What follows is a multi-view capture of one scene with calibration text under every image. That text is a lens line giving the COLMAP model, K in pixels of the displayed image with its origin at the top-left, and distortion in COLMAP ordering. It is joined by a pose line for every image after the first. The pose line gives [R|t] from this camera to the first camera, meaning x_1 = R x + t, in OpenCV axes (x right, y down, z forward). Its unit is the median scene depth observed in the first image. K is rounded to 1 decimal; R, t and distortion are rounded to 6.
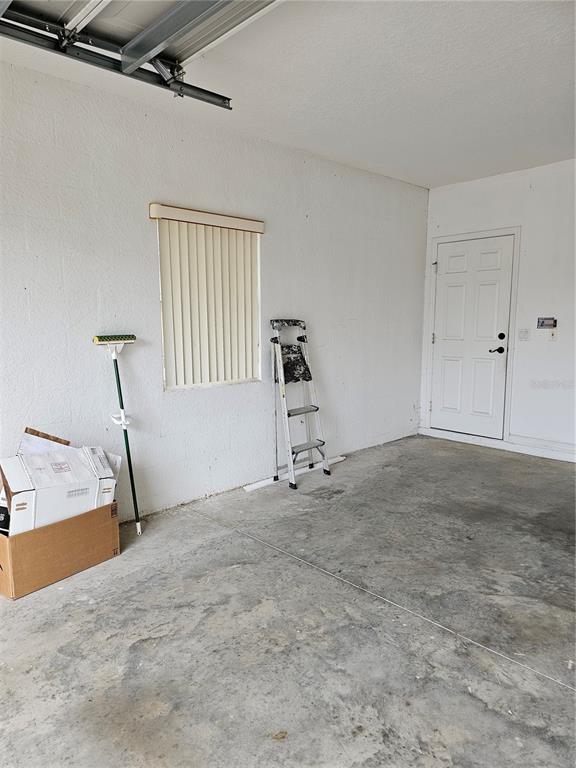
lens RADIAL K [[519.3, 0, 288.0], [0, 519.3, 384.0], [0, 0, 1]] dist [0.058876, -0.050968]
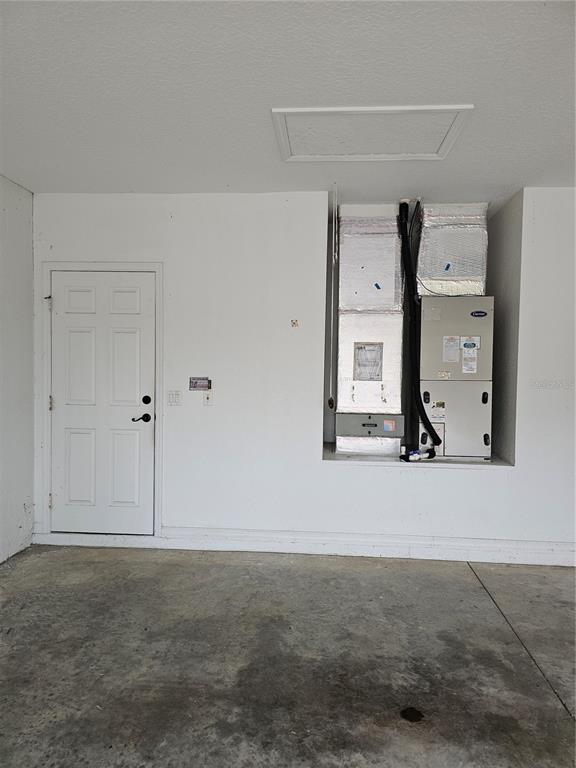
lens RADIAL K [[519.3, 0, 288.0], [0, 519.3, 384.0], [0, 0, 1]] dist [0.058876, -0.050968]
pose [[0.748733, -0.014753, 0.662708, 0.059489], [0.067762, 0.996218, -0.054381, -0.062340], [-0.659399, 0.085623, 0.746901, 0.306966]]
